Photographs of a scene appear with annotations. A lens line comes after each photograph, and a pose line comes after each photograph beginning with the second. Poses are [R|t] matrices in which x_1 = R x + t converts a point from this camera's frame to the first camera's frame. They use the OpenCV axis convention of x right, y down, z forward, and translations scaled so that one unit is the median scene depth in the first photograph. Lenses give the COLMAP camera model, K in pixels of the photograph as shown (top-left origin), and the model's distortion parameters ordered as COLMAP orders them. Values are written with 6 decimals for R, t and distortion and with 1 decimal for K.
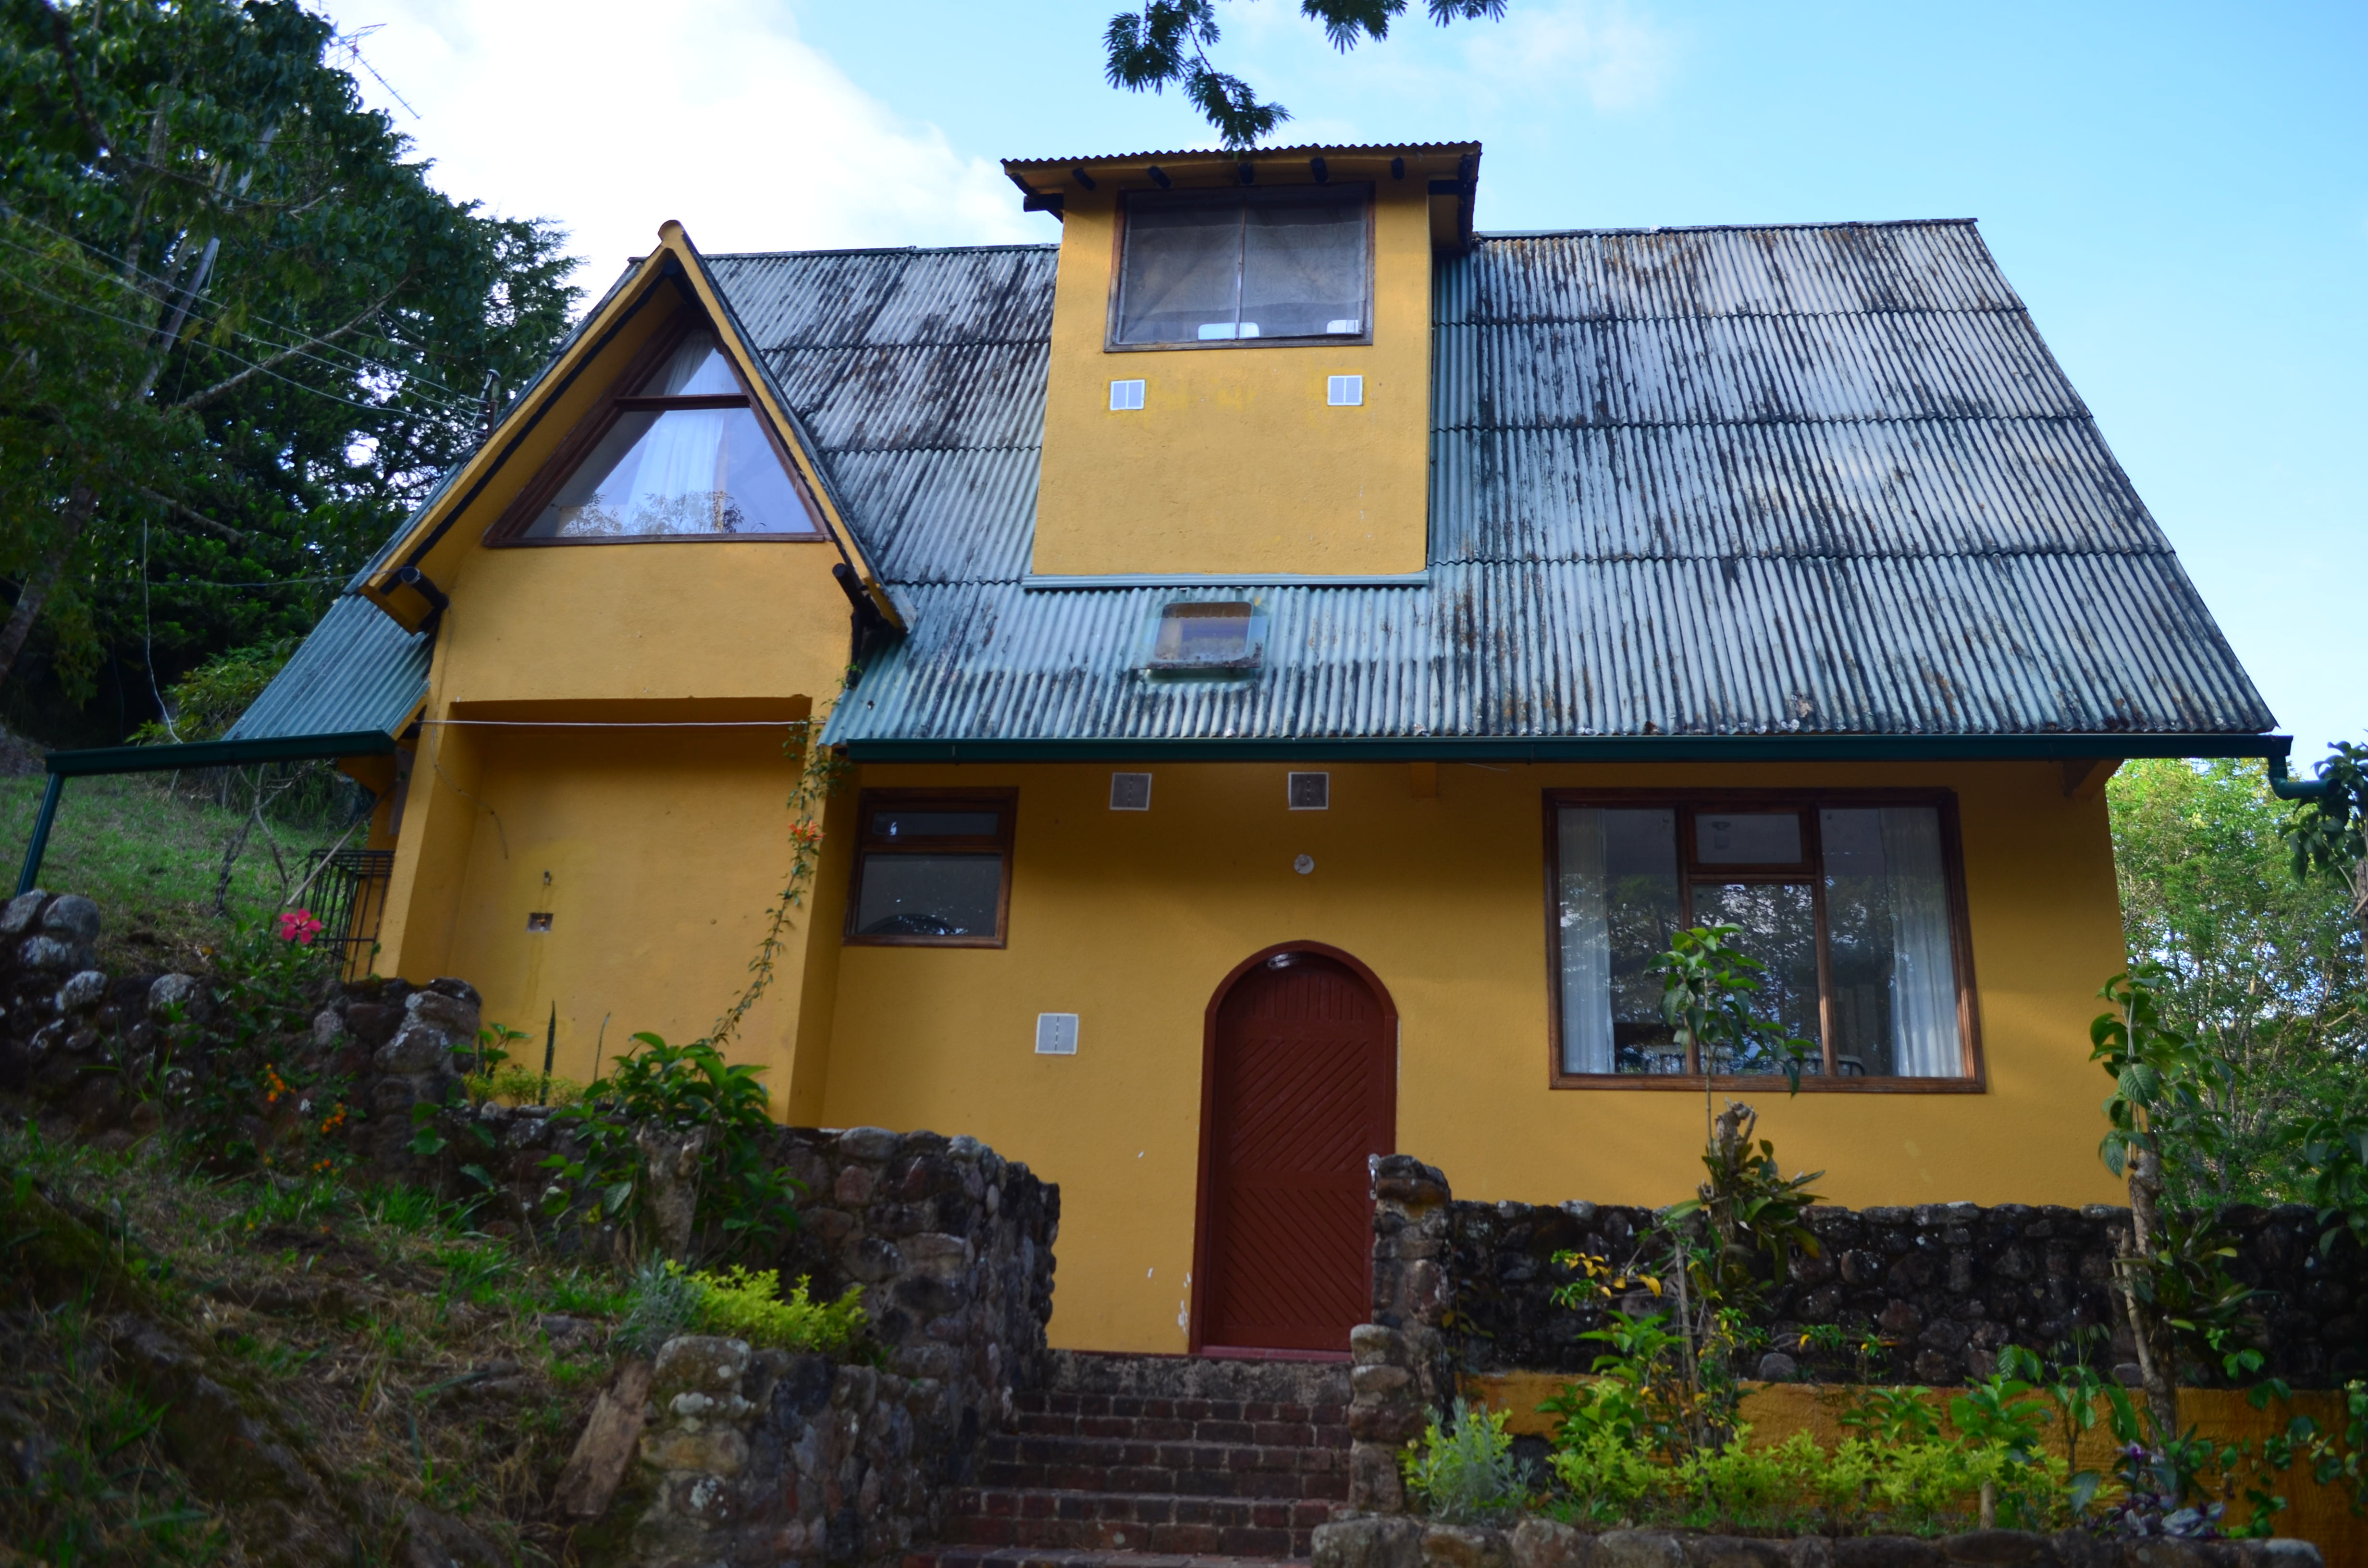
lens RADIAL K [[1859.4, 0, 1234.4], [0, 1859.4, 790.9], [0, 0, 1]] dist [-0.074110, -0.000686]
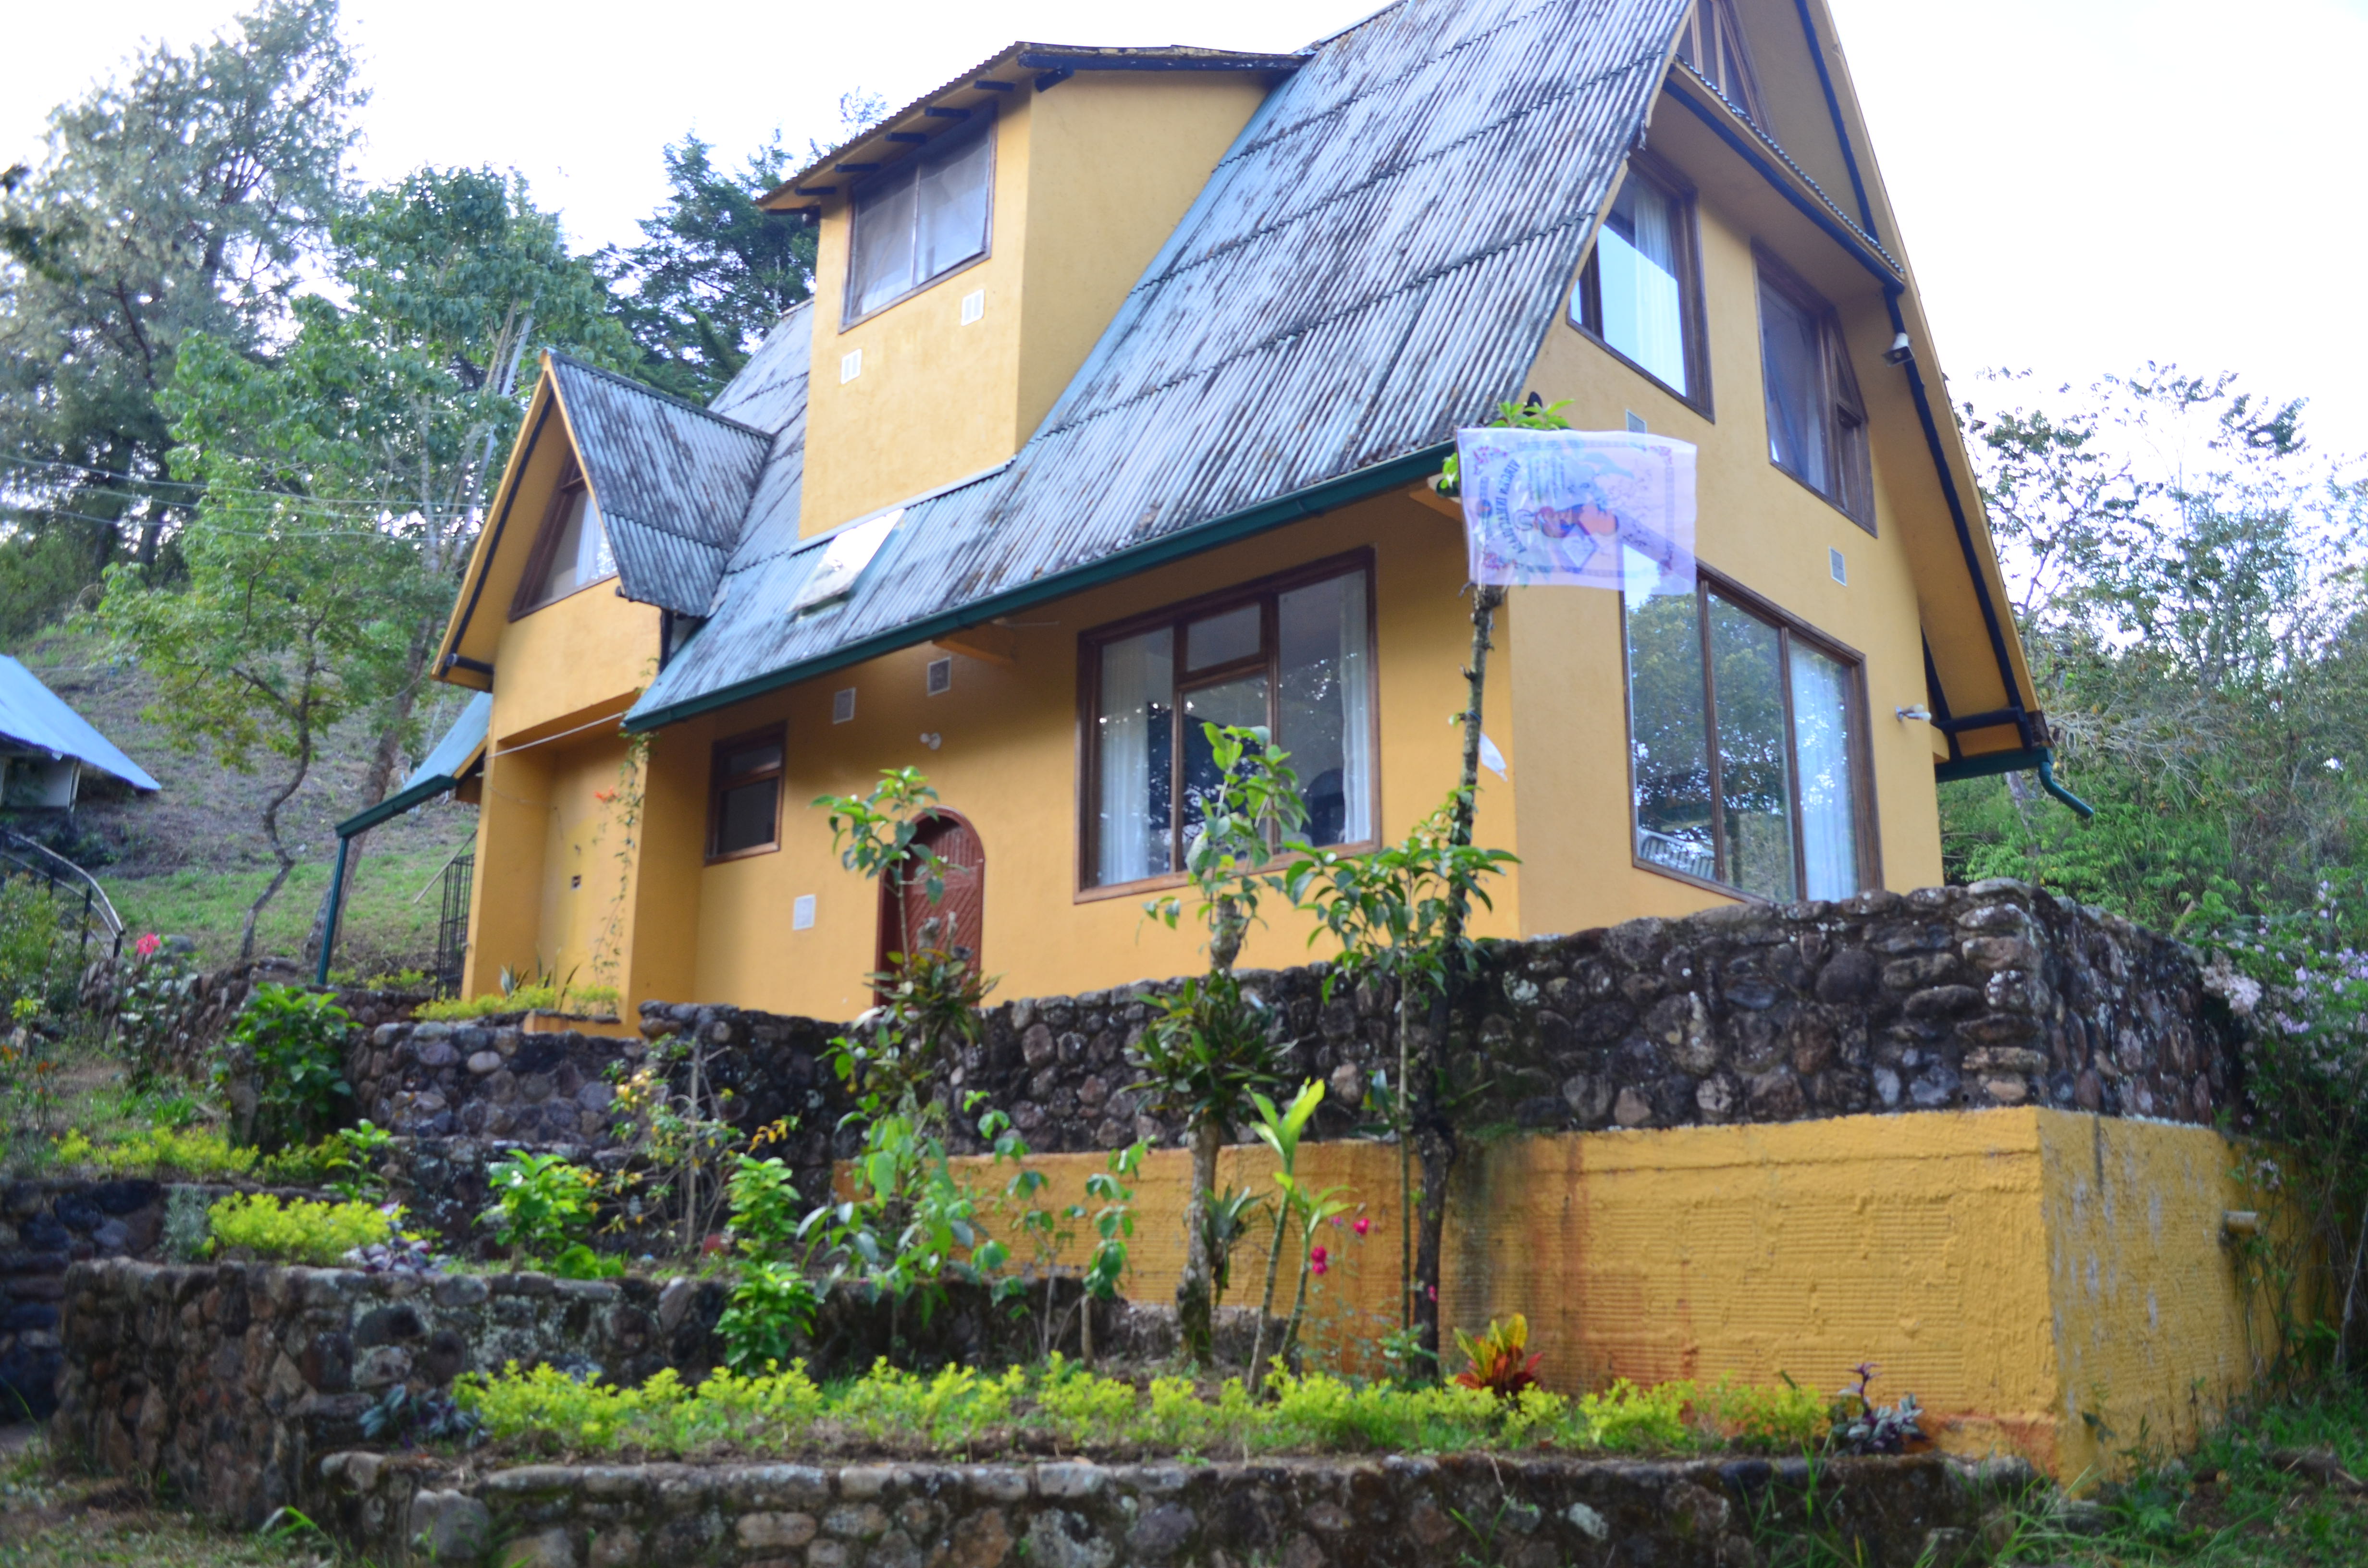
lens RADIAL K [[1859.4, 0, 1234.4], [0, 1859.4, 790.9], [0, 0, 1]] dist [-0.074110, -0.000686]
pose [[0.821589, -0.173944, -0.542896, 0.841902], [0.228004, 0.973092, 0.033269, 0.076277], [0.522500, -0.151116, 0.839141, 0.114201]]
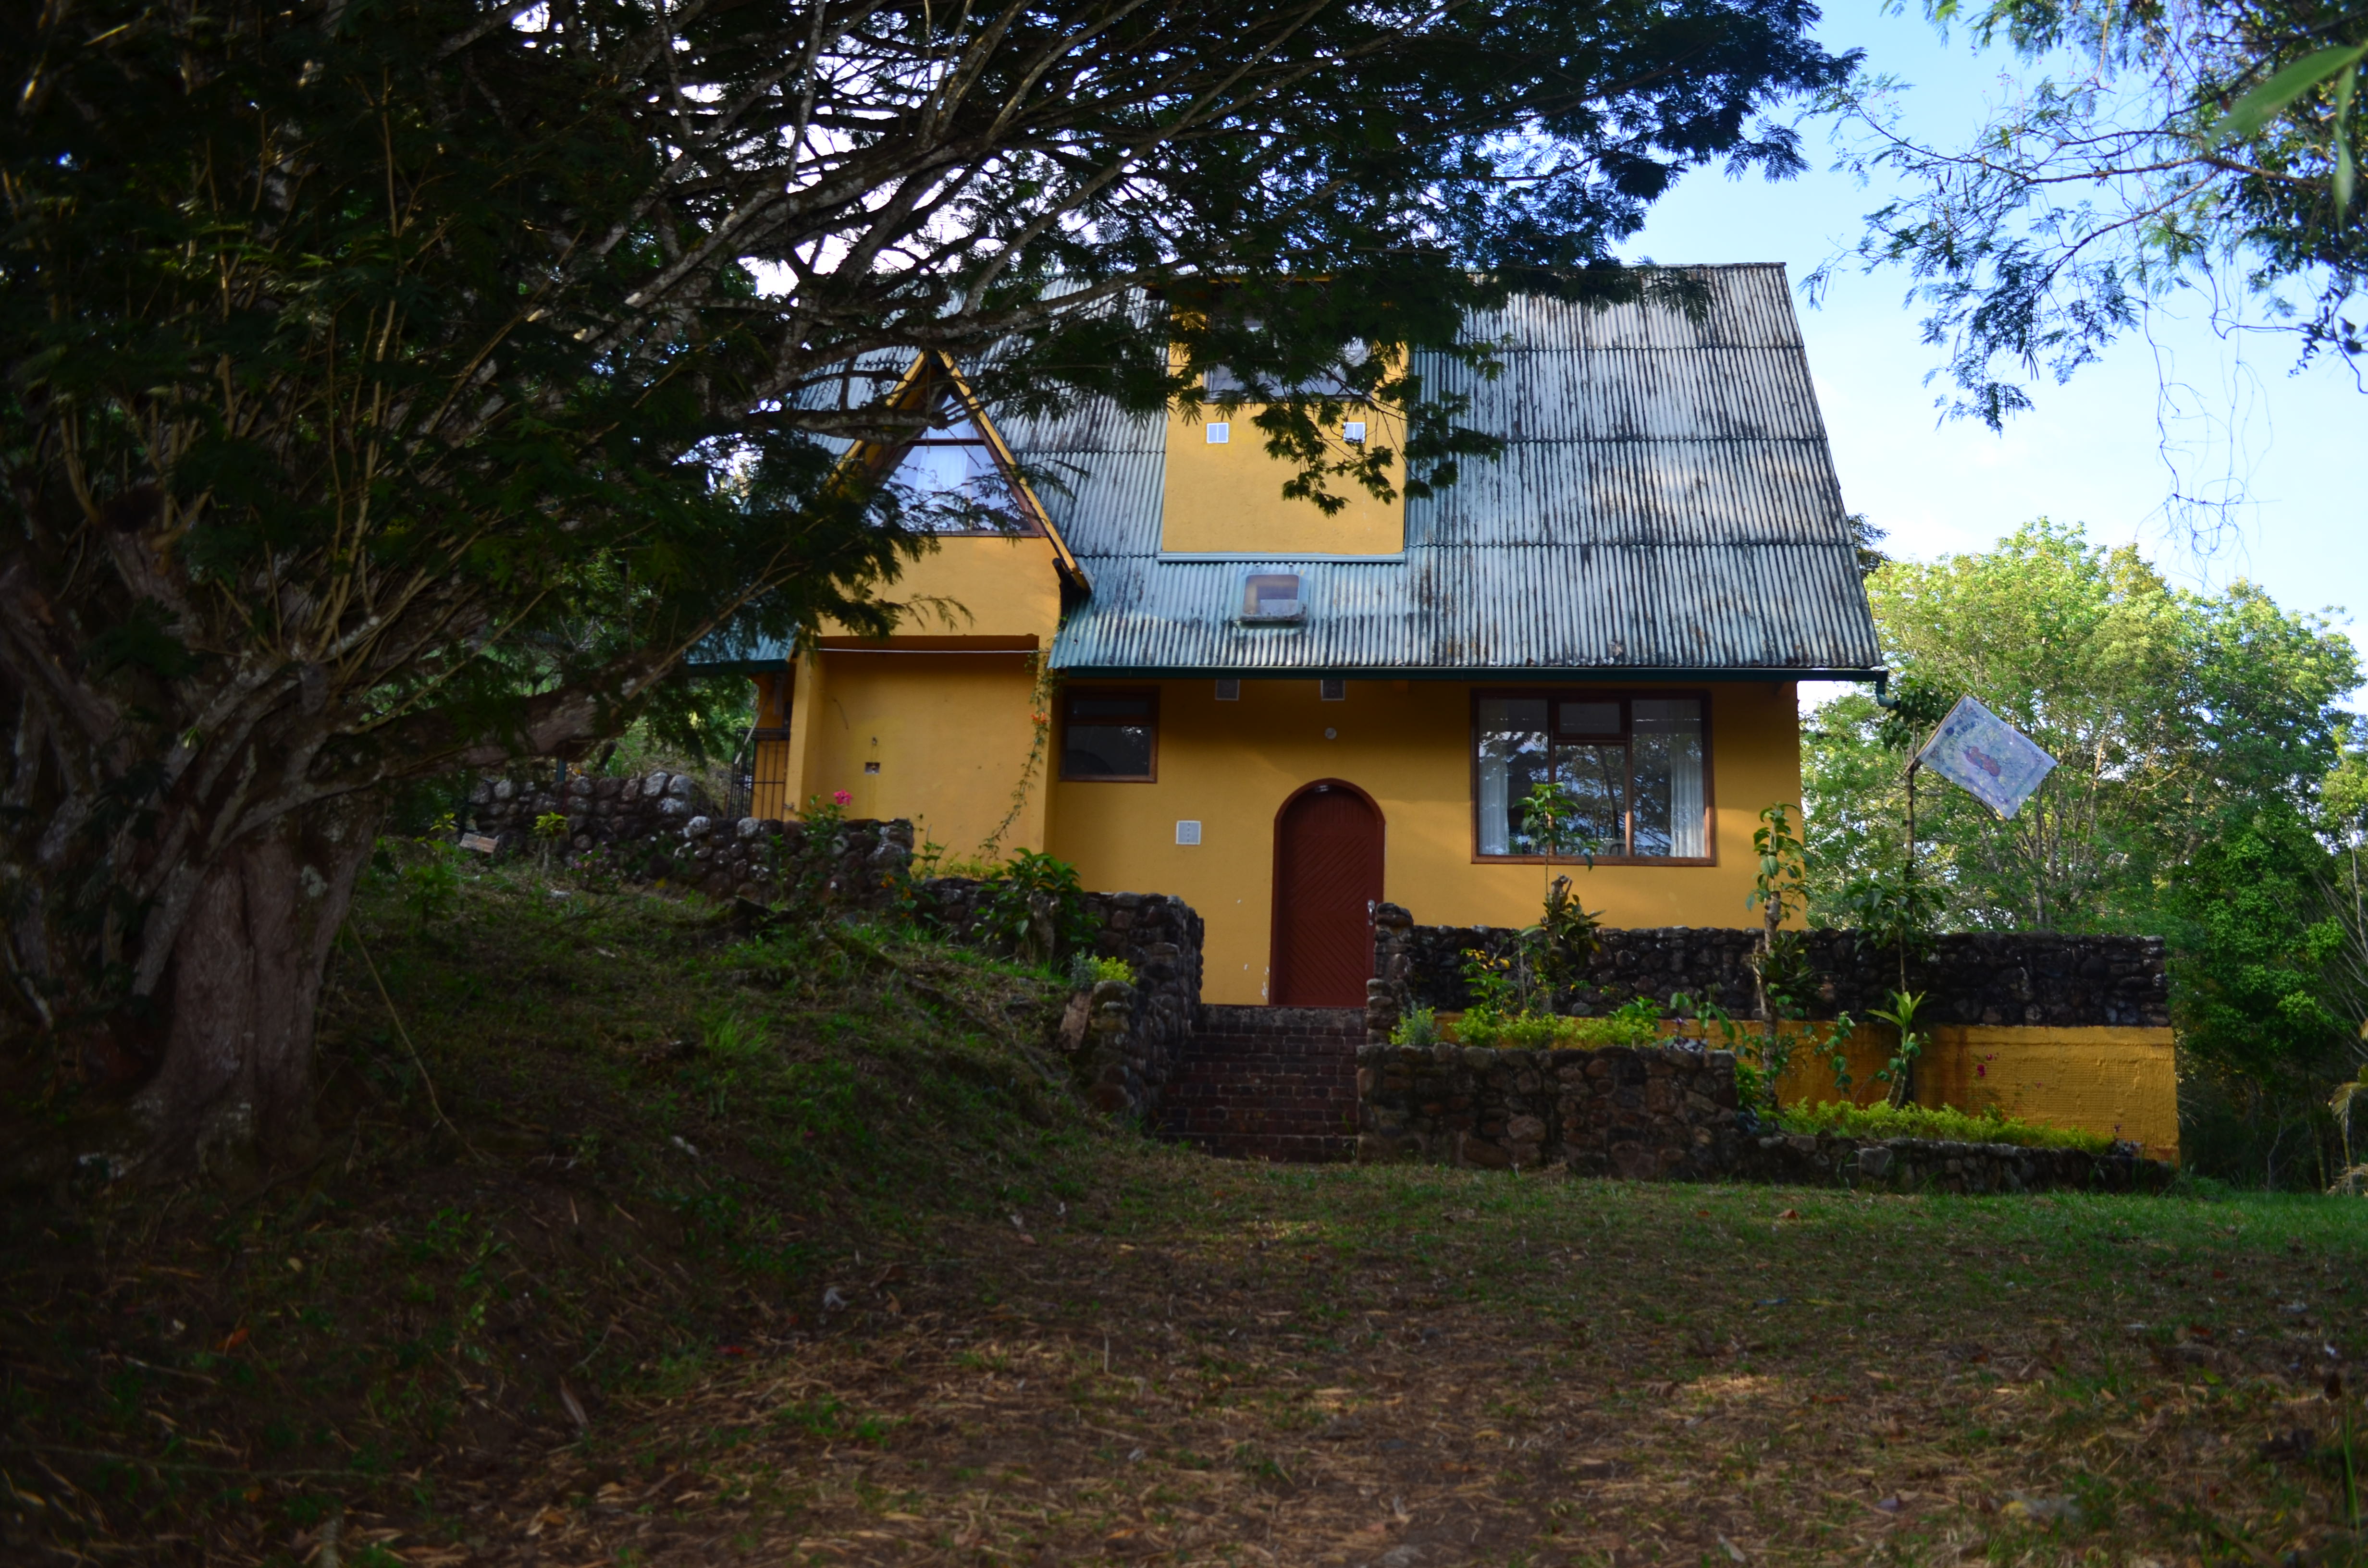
lens RADIAL K [[1859.4, 0, 1234.4], [0, 1859.4, 790.9], [0, 0, 1]] dist [-0.074110, -0.000686]
pose [[0.999905, -0.005896, 0.012479, -0.074235], [0.004070, 0.989916, 0.141597, -0.153614], [-0.013188, -0.141533, 0.989846, -0.714268]]
